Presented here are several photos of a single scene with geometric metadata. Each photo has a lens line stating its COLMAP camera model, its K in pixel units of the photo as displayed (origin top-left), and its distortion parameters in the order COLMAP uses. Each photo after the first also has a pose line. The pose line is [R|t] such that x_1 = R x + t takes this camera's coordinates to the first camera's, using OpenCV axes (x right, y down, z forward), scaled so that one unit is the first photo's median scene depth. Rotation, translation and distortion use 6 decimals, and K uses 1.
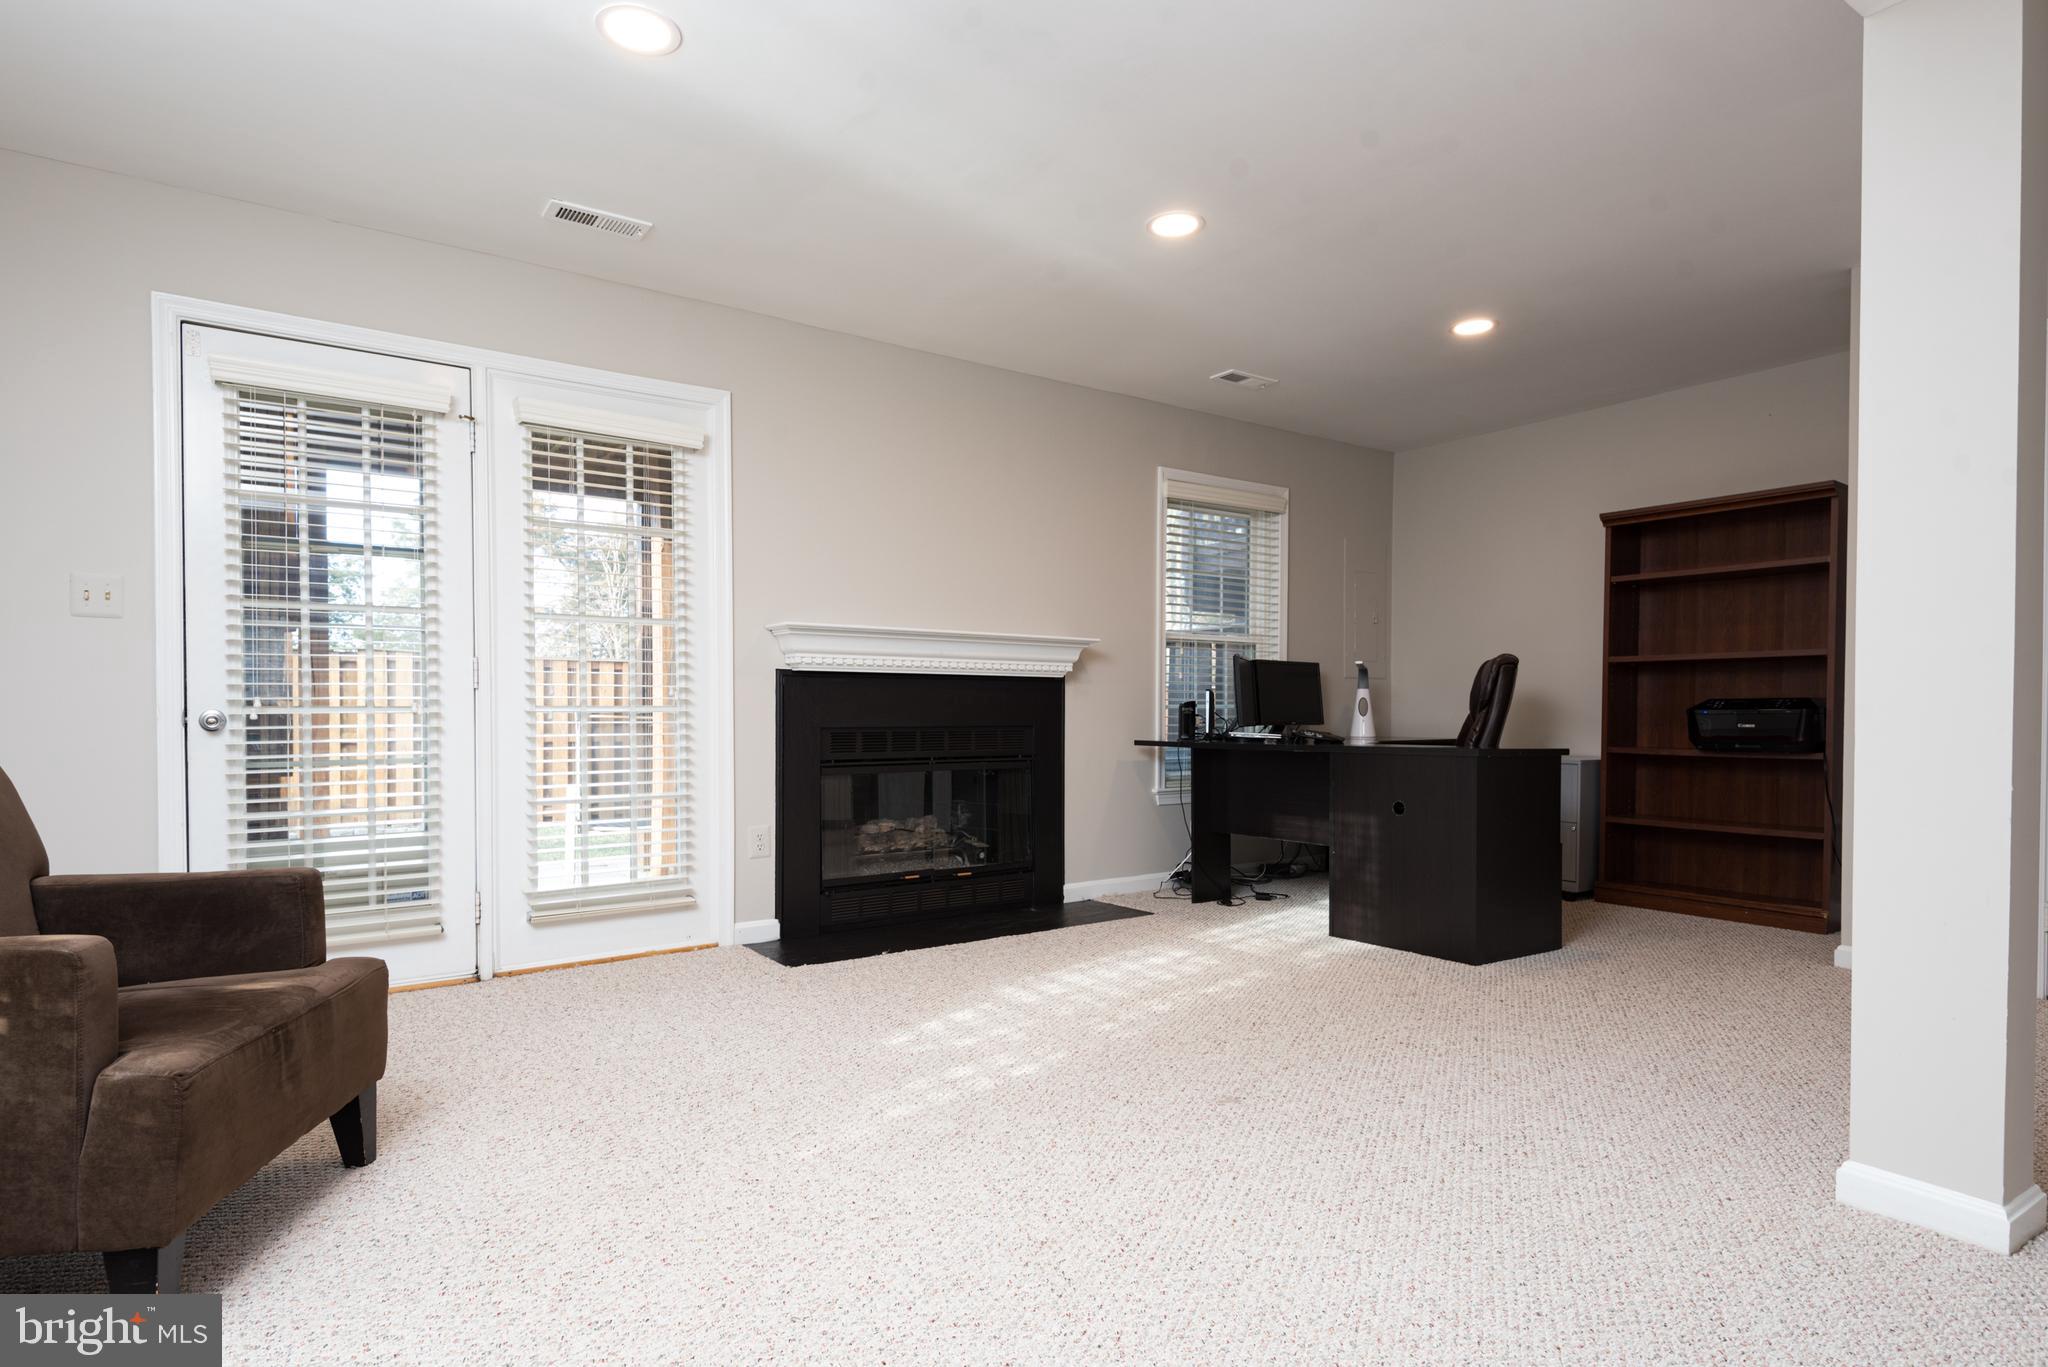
lens RADIAL K [[1084.2, 0, 1023.2], [0, 1084.2, 679.3], [0, 0, 1]] dist [0.003285, 0.000562]
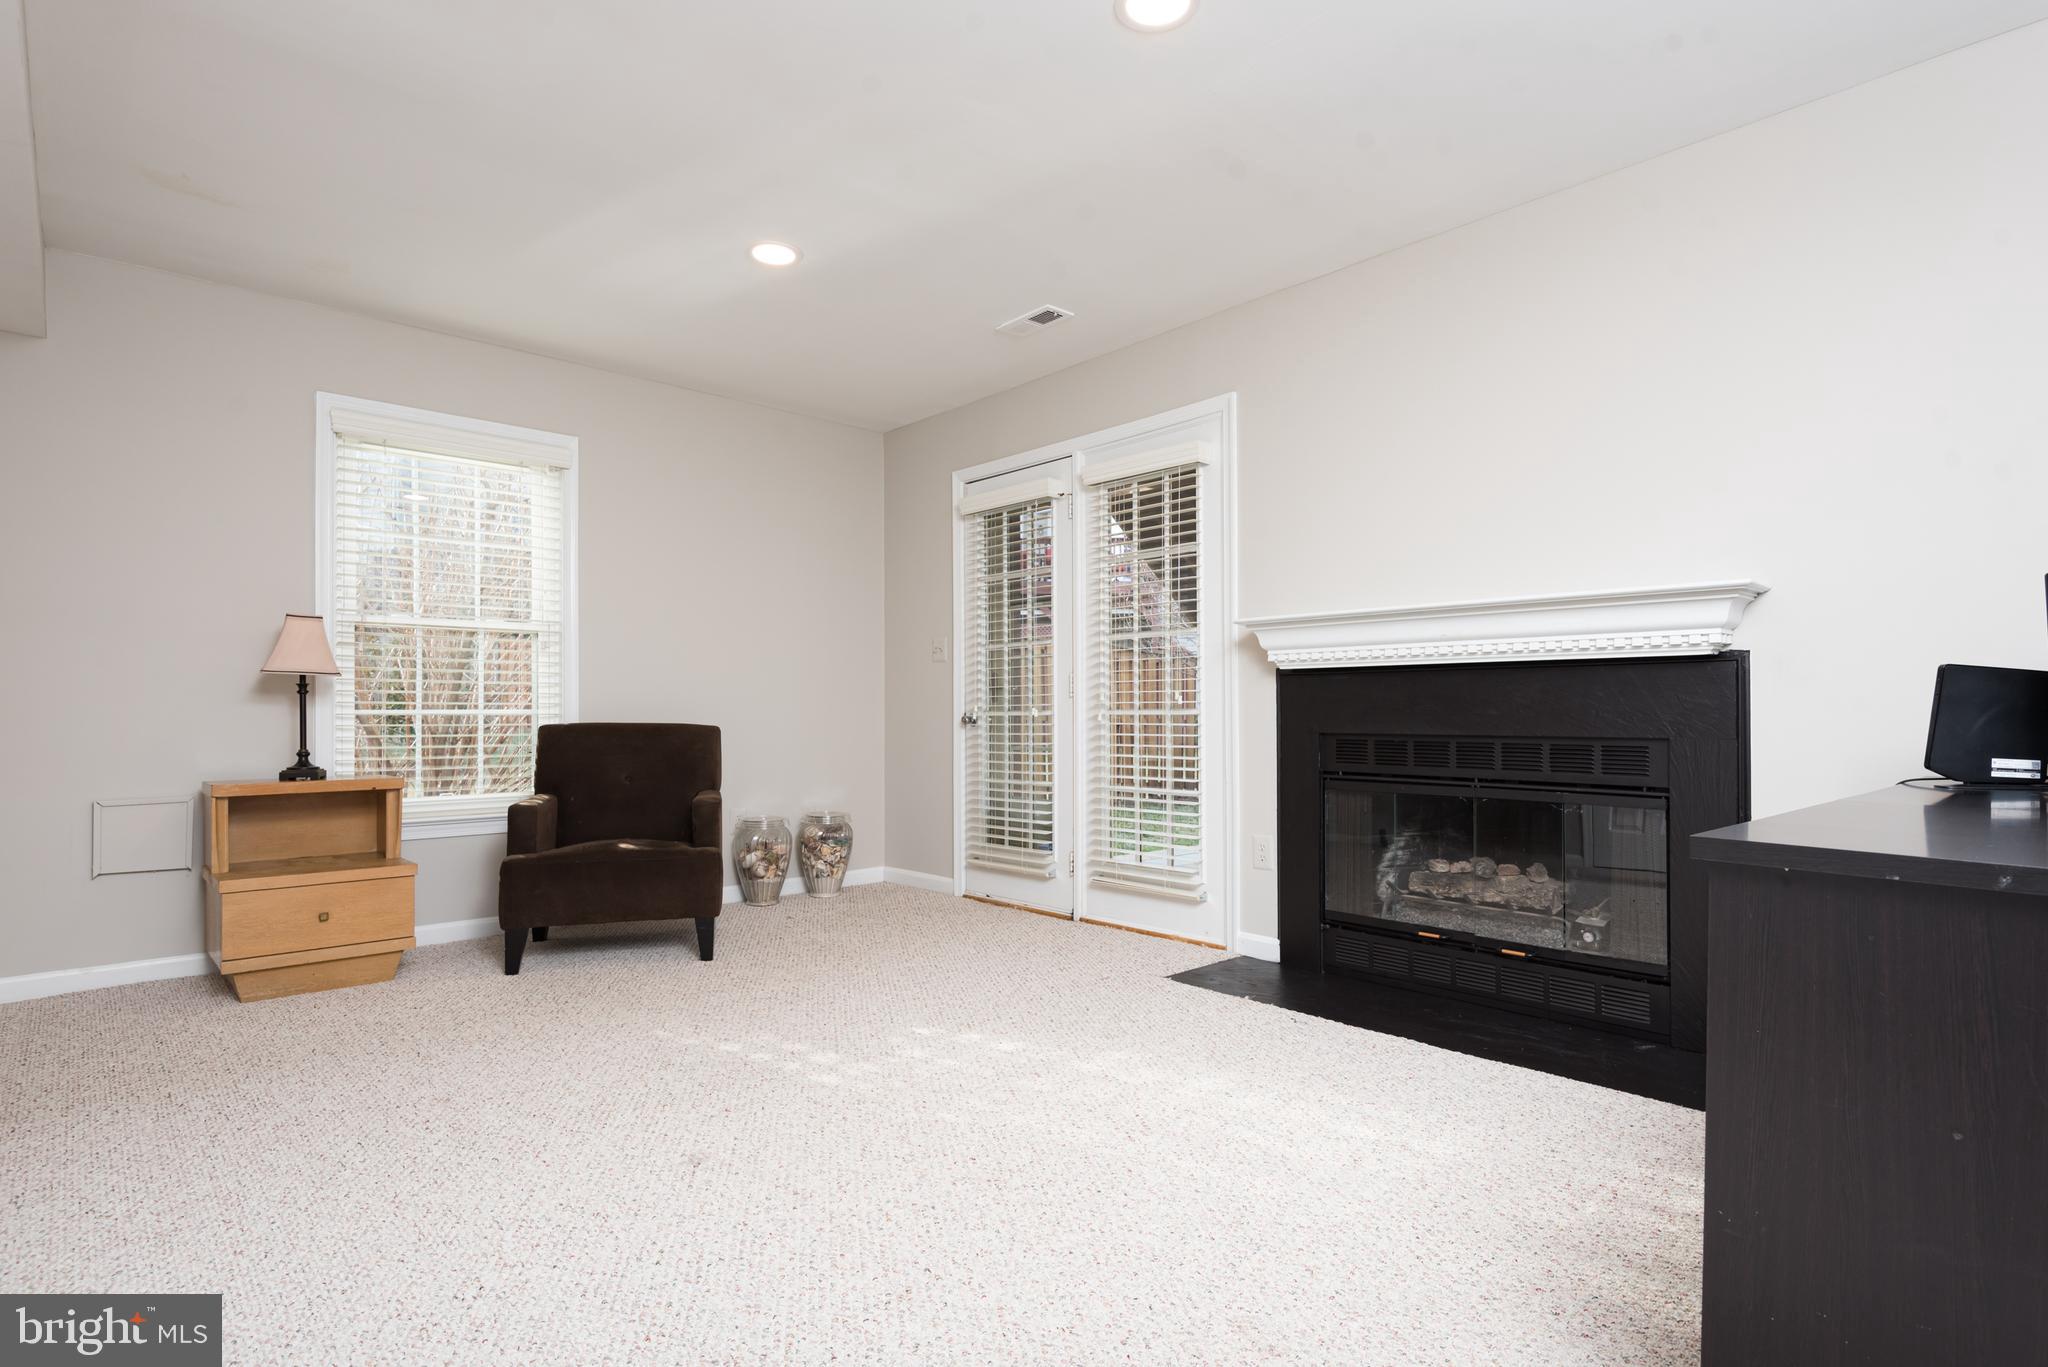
lens RADIAL K [[1036.4, 0, 1028.8], [0, 1036.4, 692.5], [0, 0, 1]] dist [0.001145, -0.000096]
pose [[0.120436, -0.013719, -0.992626, 0.658346], [0.031756, 0.999446, -0.009960, 0.014430], [0.992213, -0.030322, 0.120805, 0.731375]]
